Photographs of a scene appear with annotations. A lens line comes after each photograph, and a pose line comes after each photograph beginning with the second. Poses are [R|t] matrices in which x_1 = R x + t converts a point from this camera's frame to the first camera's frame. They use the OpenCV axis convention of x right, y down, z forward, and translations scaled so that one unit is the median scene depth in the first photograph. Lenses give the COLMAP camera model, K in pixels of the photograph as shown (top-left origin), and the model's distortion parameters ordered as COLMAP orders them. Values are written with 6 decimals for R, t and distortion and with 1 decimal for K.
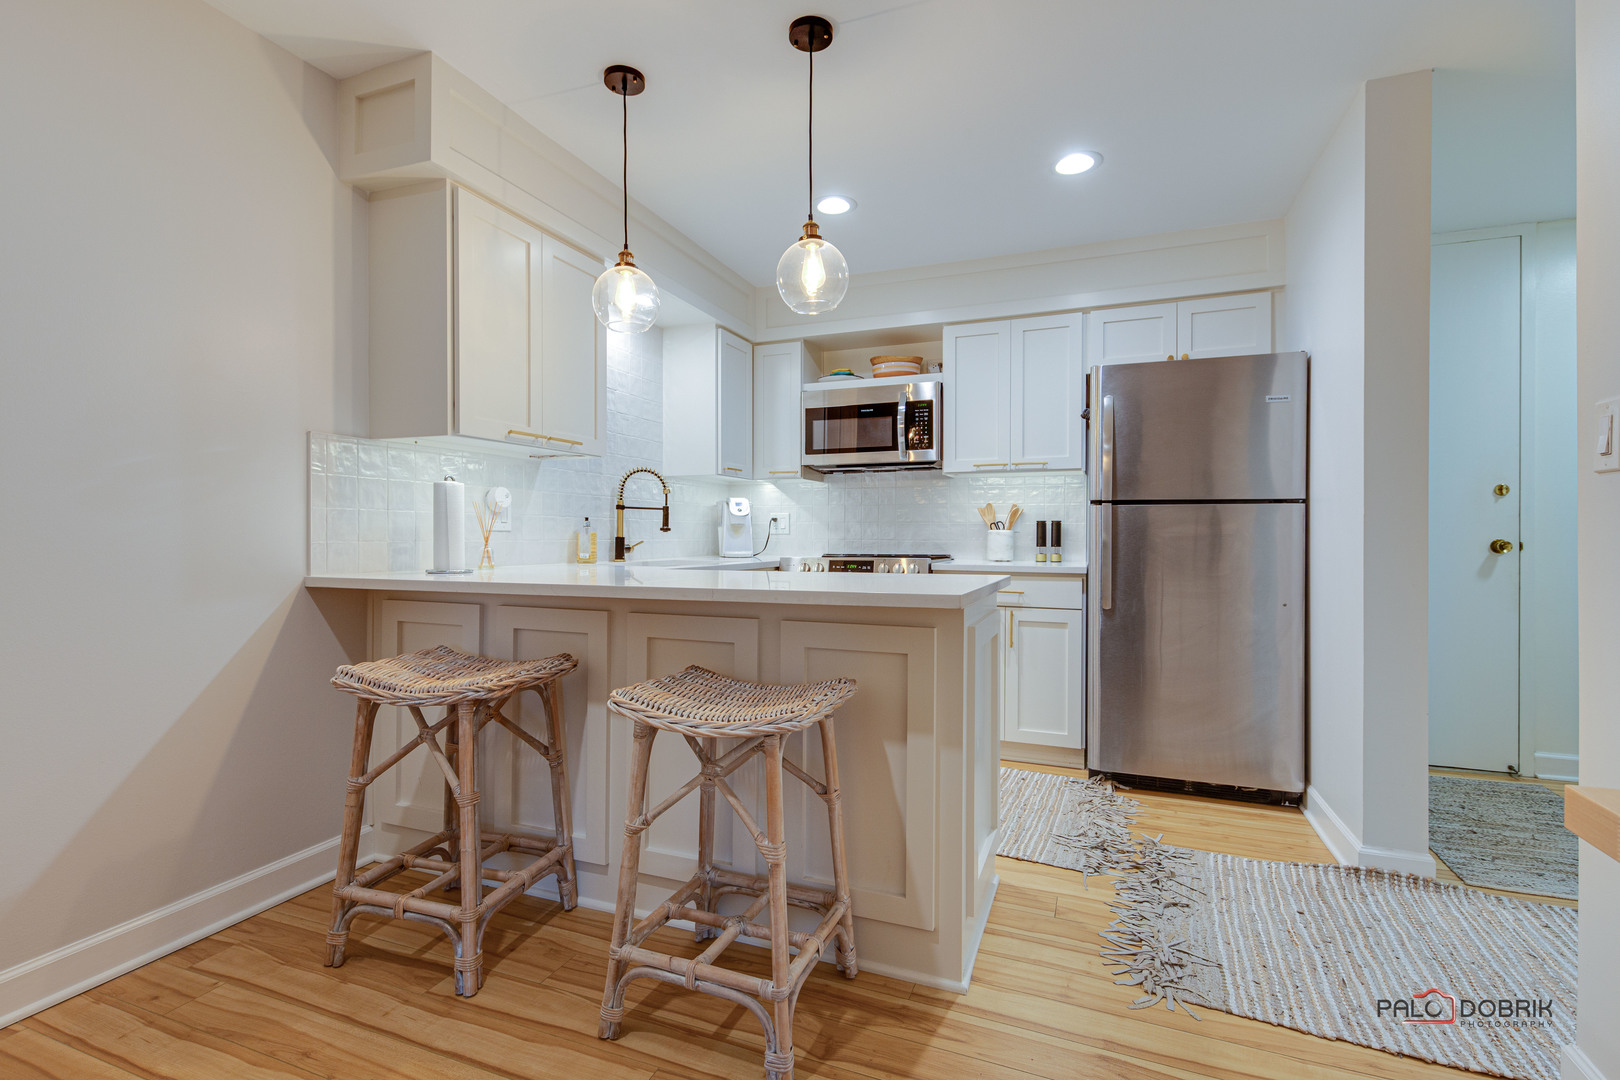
lens RADIAL K [[742.2, 0, 810.0], [0, 742.2, 540.0], [0, 0, 1]] dist [-0.000185, -0.000091]
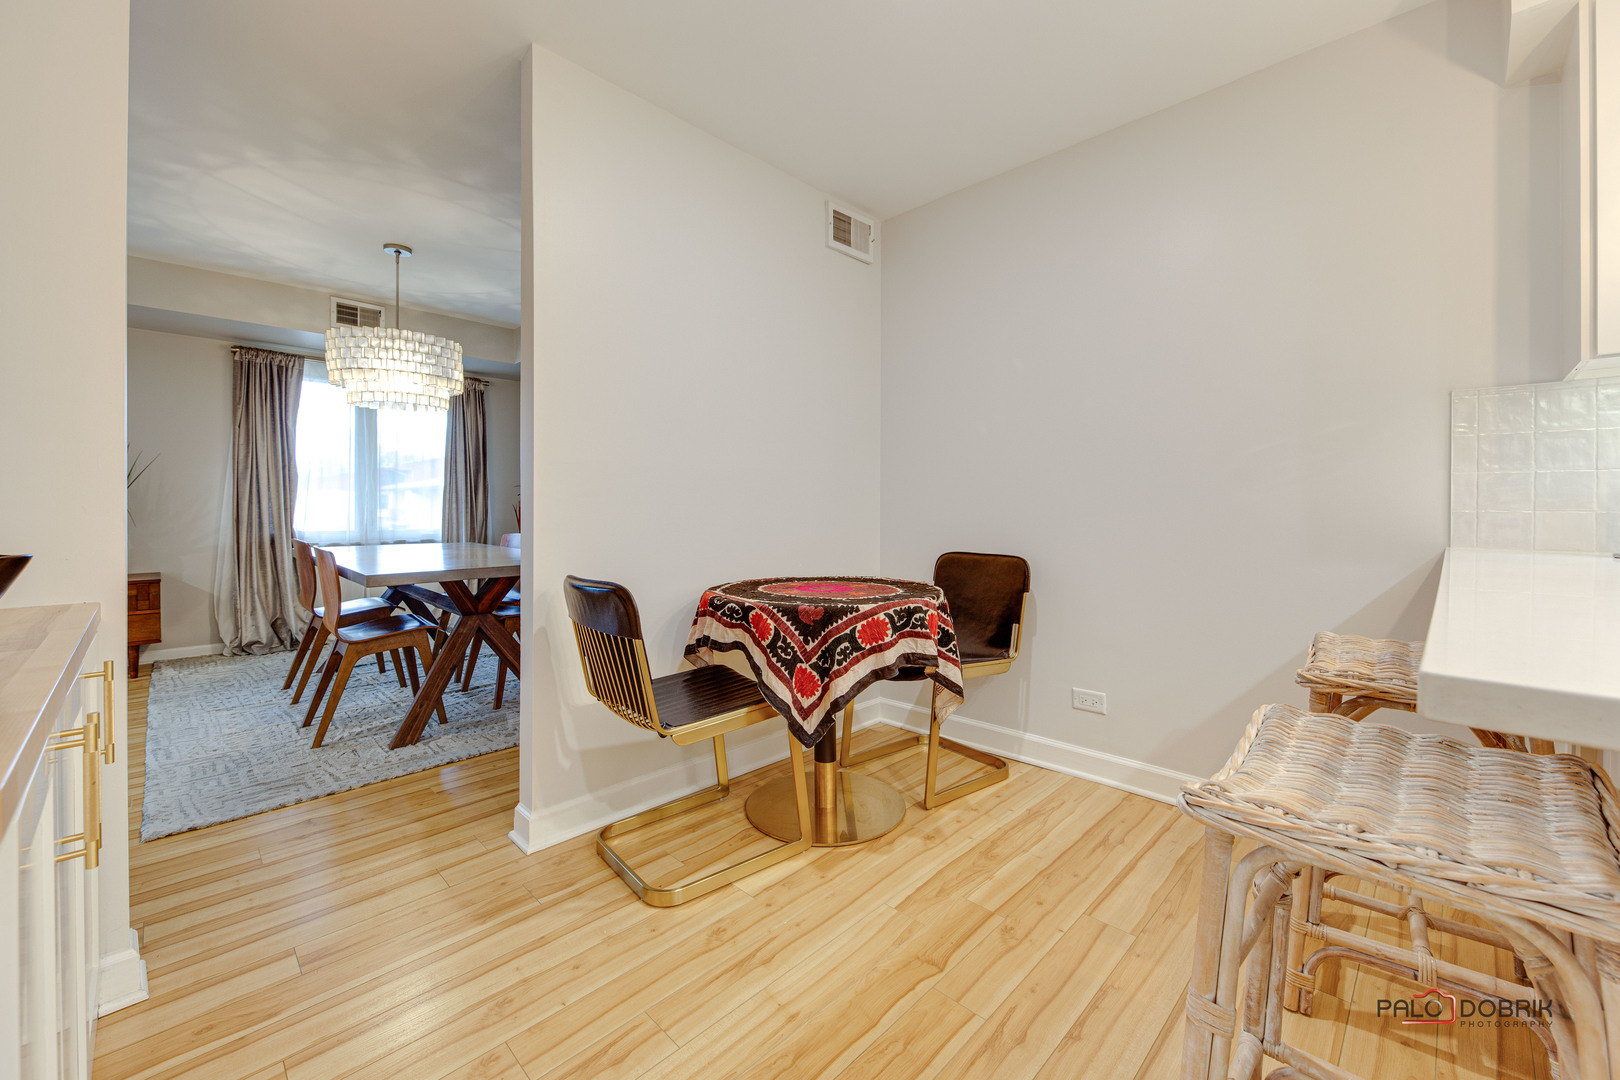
lens RADIAL K [[652.7, 0, 809.1], [0, 652.7, 508.7], [0, 0, 1]] dist [-0.000377, -0.000084]
pose [[-0.400932, -0.003718, -0.916100, 0.242902], [-0.014075, 0.999899, 0.002102, 0.005975], [0.916000, 0.013737, -0.400944, 0.371326]]
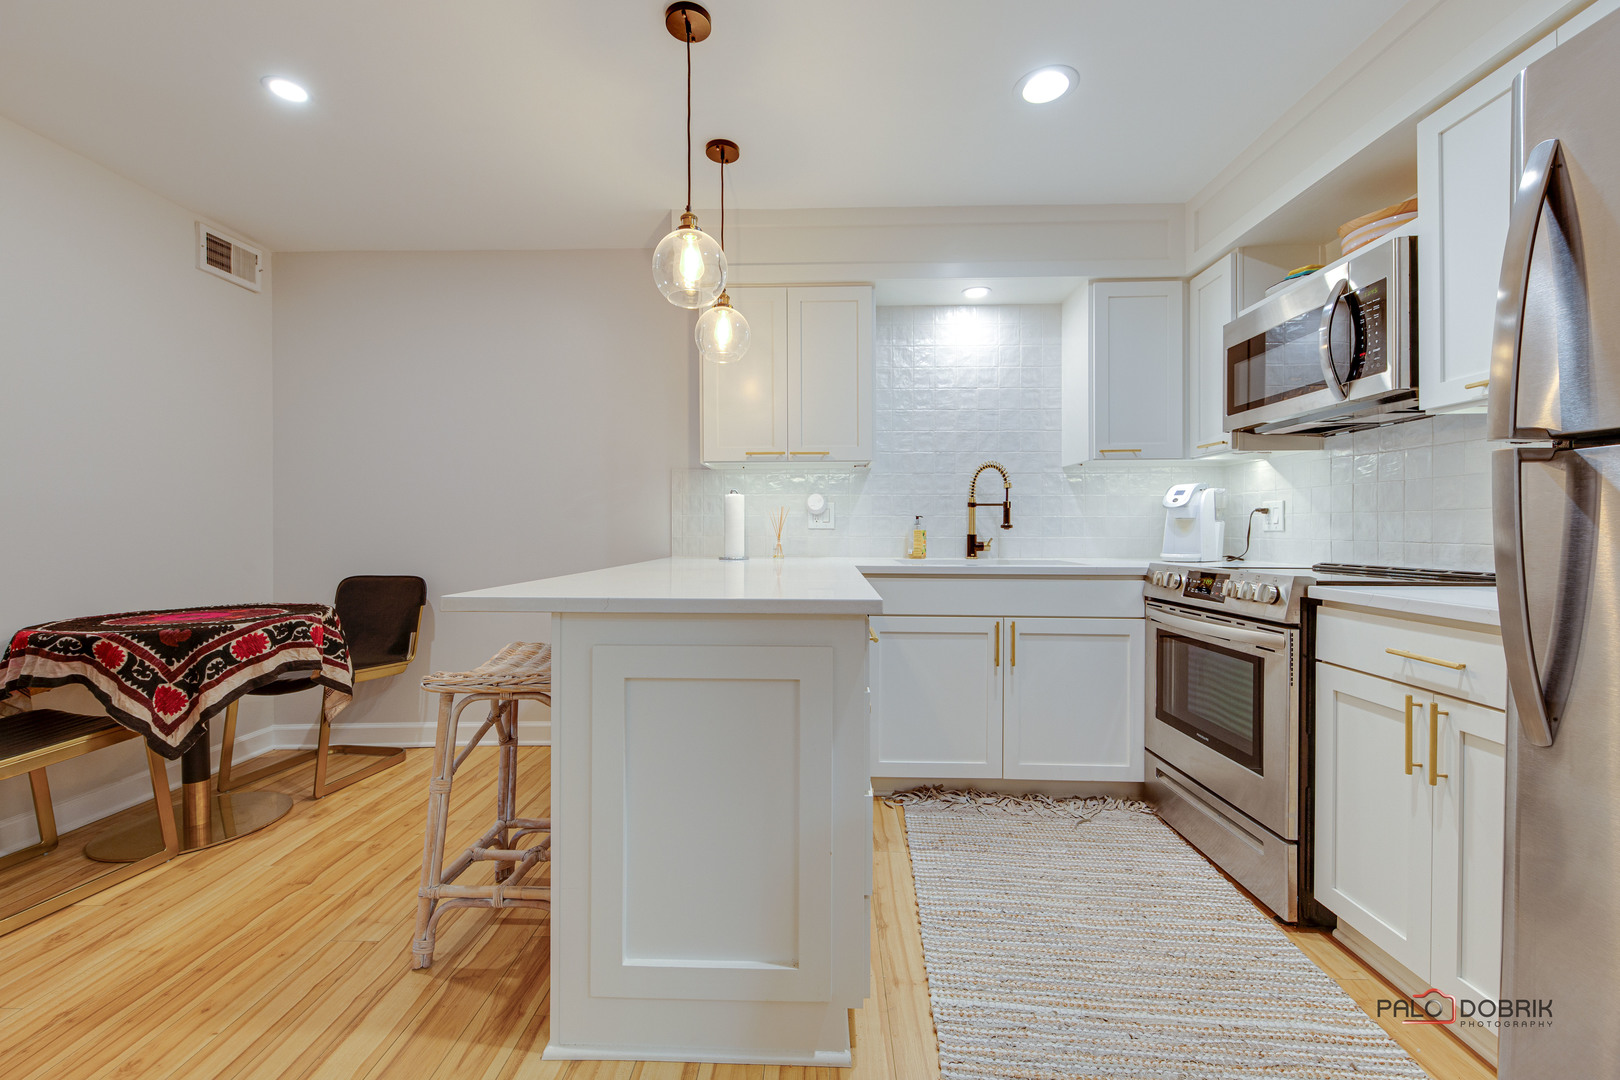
lens RADIAL K [[656.4, 0, 803.1], [0, 656.4, 528.7], [0, 0, 1]] dist [0.011727, -0.005880]
pose [[0.338797, -0.004098, -0.940851, 0.499156], [-0.007284, 0.999949, -0.006978, -0.003835], [0.940831, 0.009217, 0.338750, 0.487012]]
